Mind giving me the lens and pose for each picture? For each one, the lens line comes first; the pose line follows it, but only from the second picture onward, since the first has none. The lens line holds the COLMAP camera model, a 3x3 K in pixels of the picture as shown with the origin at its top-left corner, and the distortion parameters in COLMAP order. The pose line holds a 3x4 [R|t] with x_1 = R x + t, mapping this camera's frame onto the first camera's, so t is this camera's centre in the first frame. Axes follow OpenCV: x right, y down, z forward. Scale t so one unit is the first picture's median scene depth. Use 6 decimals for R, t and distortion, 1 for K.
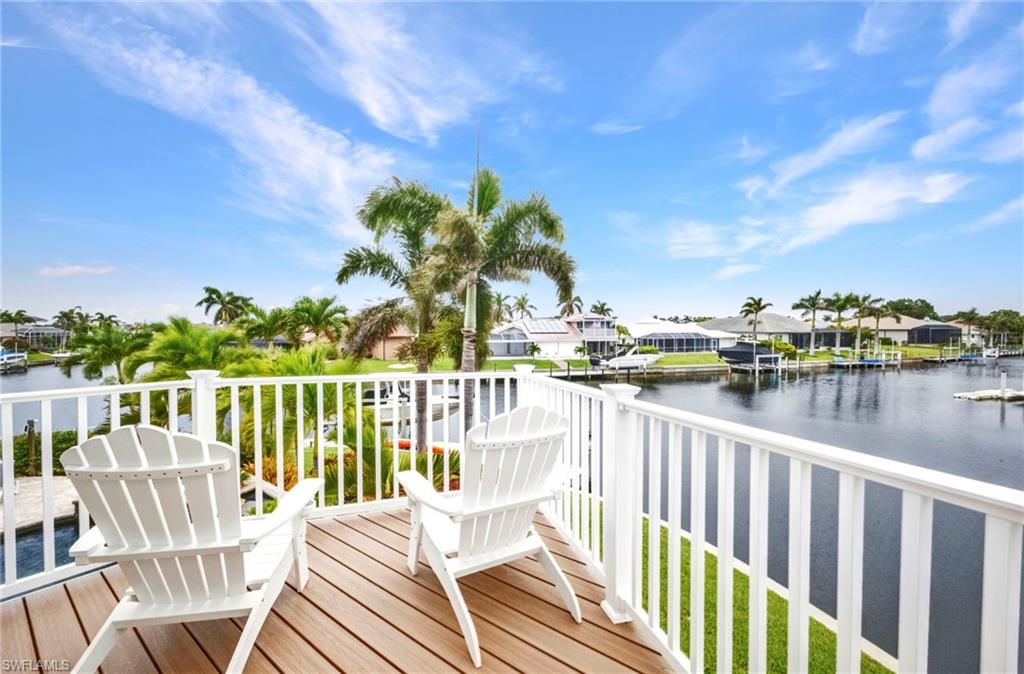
lens RADIAL K [[416.8, 0, 512.0], [0, 416.8, 337.0], [0, 0, 1]] dist [0.000212, -0.000065]
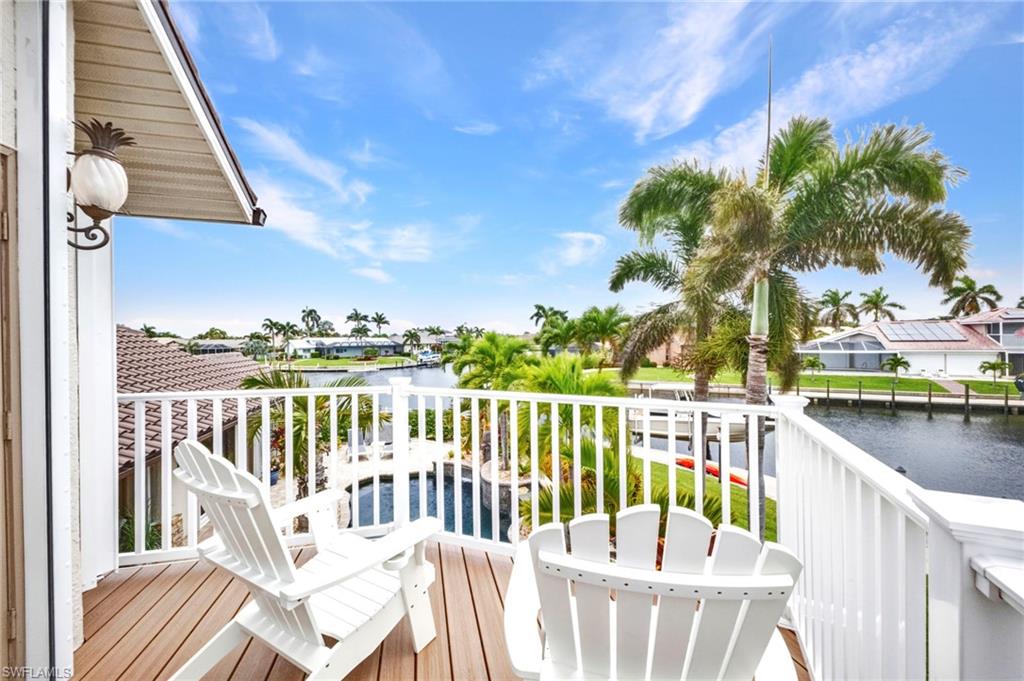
lens RADIAL K [[411.8, 0, 512.0], [0, 411.8, 340.5], [0, 0, 1]] dist [0.004107, -0.000180]
pose [[0.764439, -0.001254, -0.644695, 0.004163], [-0.005823, 0.999944, -0.008849, -0.000159], [0.644670, 0.010518, 0.764389, 0.011778]]
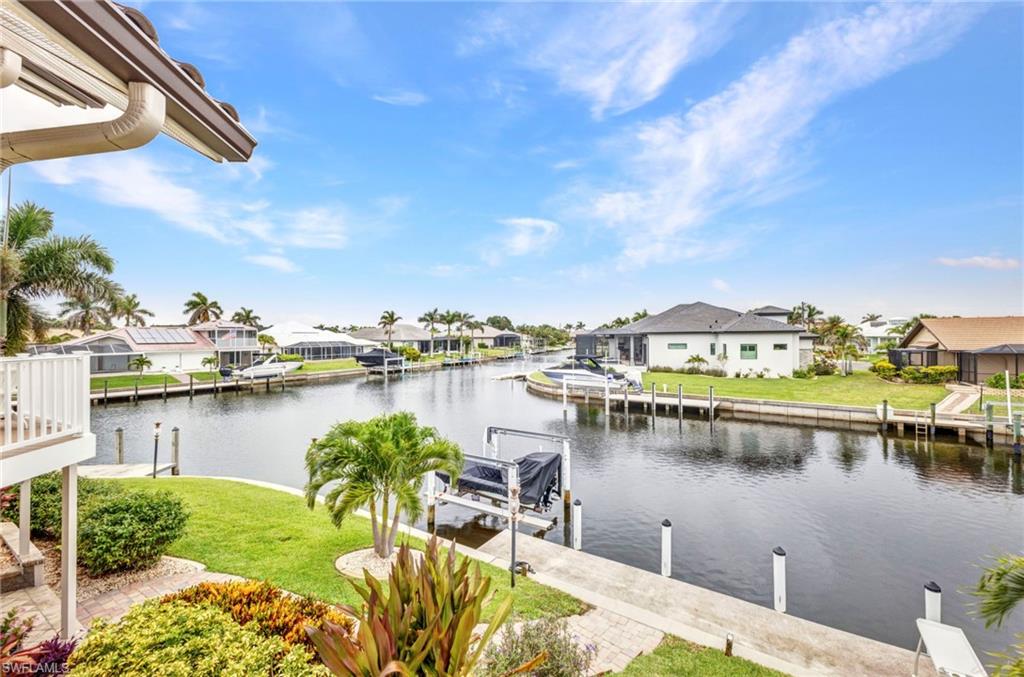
lens RADIAL K [[405.8, 0, 517.3], [0, 405.8, 328.3], [0, 0, 1]] dist [-0.000340, 0.000100]
pose [[0.714539, 0.010323, 0.699520, 0.020146], [0.019441, 0.999212, -0.034604, 0.002602], [-0.699326, 0.038325, 0.713775, -0.128175]]
